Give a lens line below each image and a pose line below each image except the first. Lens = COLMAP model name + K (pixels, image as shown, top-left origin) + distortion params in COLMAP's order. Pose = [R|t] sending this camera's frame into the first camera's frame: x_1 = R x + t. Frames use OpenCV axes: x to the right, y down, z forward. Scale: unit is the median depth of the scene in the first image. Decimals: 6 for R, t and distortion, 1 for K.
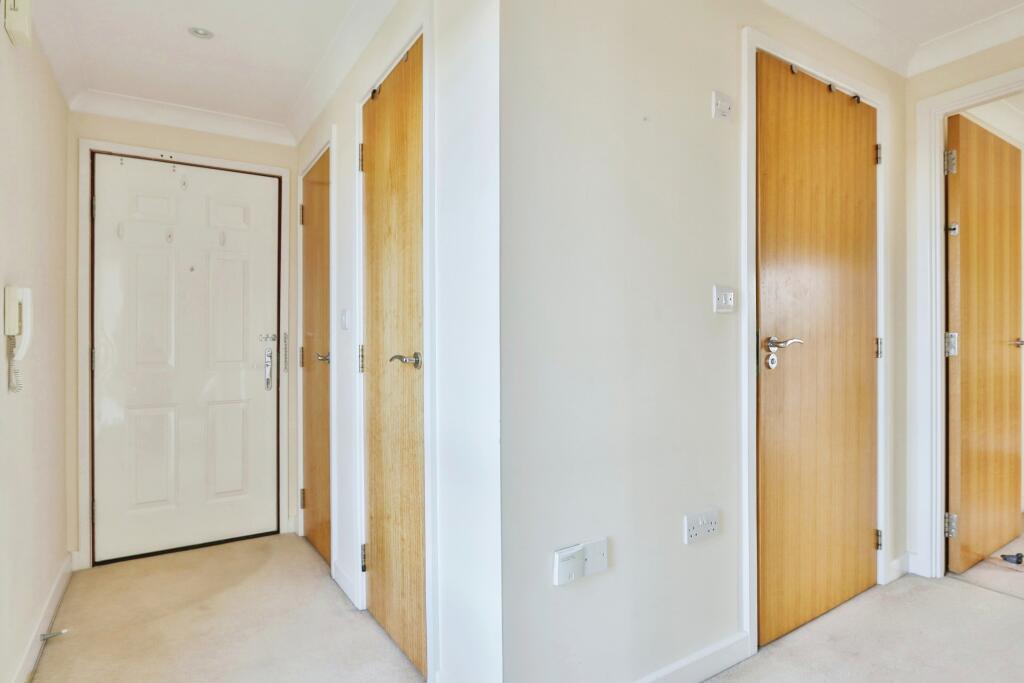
lens RADIAL K [[549.3, 0, 518.0], [0, 549.3, 347.5], [0, 0, 1]] dist [-0.017323, 0.002328]
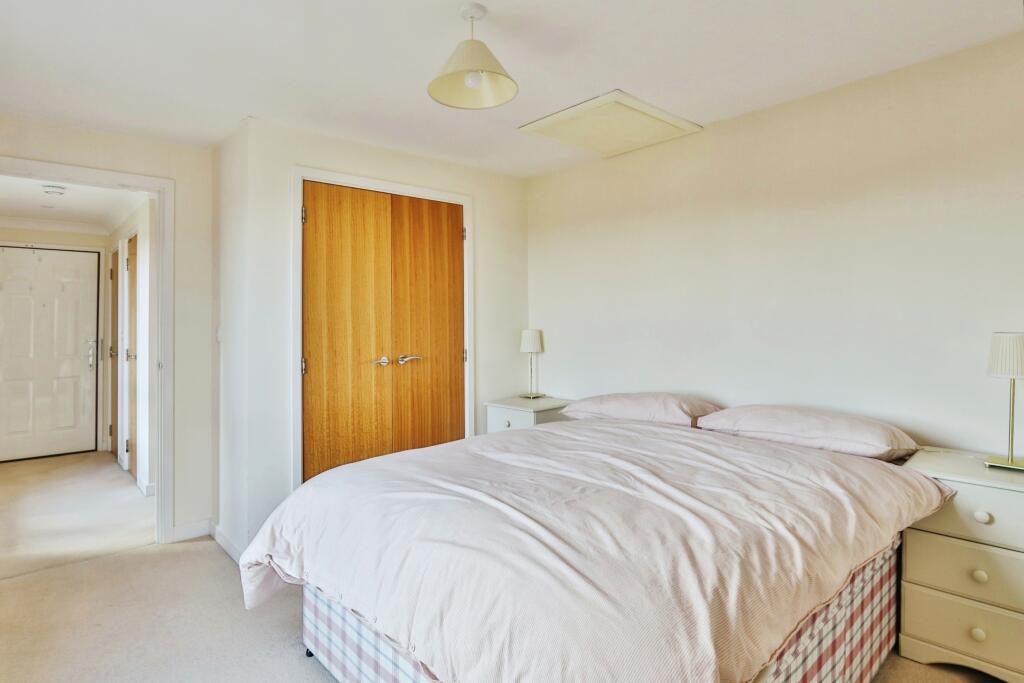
lens RADIAL K [[549.3, 0, 505.2], [0, 549.3, 333.6], [0, 0, 1]] dist [-0.017323, 0.002328]
pose [[0.988377, 0.011324, 0.151598, 0.618699], [-0.011246, 0.999936, -0.001370, -0.056041], [-0.151604, -0.000351, 0.988441, -0.975298]]
